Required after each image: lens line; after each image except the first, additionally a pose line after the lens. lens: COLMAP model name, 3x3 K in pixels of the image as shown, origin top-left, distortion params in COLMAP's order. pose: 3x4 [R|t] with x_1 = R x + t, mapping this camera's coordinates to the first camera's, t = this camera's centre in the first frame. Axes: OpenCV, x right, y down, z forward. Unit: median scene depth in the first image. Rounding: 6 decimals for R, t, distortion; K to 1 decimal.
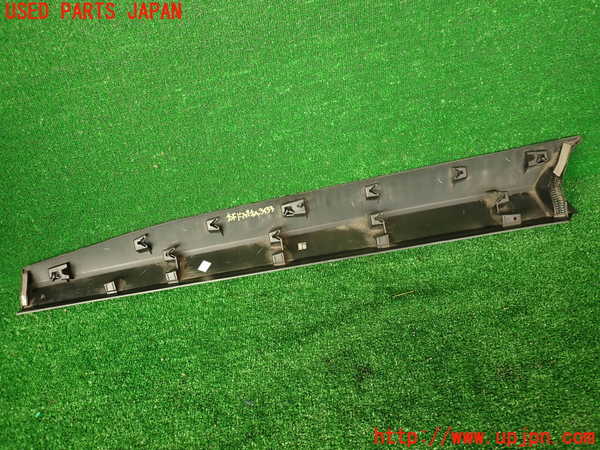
lens RADIAL K [[442.5, 0, 300.0], [0, 442.5, 226.3], [0, 0, 1]] dist [0.018945, 0.001649]
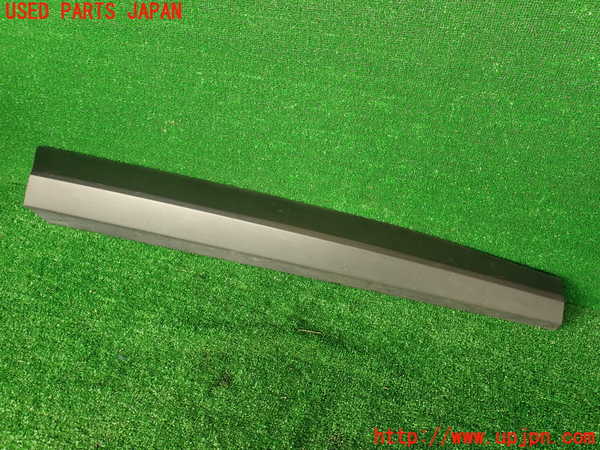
lens RADIAL K [[442.5, 0, 298.8], [0, 442.5, 225.4], [0, 0, 1]] dist [0.018945, 0.001649]
pose [[0.901180, 0.389506, -0.190157, 0.338926], [-0.386985, 0.920630, 0.051794, -0.127435], [0.195239, 0.026912, 0.980386, -0.016419]]
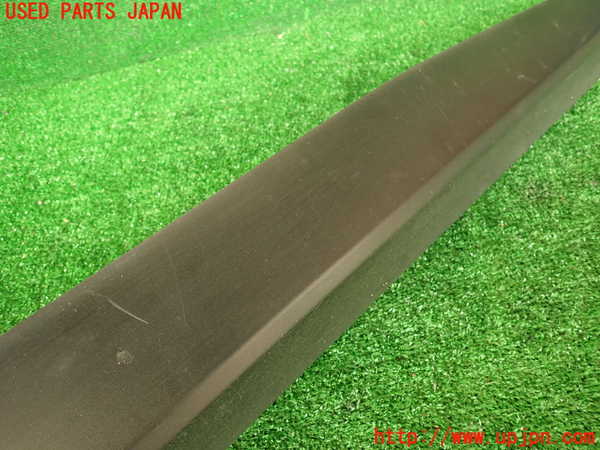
lens RADIAL K [[442.5, 0, 301.0], [0, 442.5, 223.3], [0, 0, 1]] dist [0.018945, 0.001649]
pose [[0.999566, -0.029393, 0.001837, 0.104611], [0.027793, 0.962117, 0.271217, 0.161491], [-0.009739, -0.271048, 0.962516, 0.330077]]
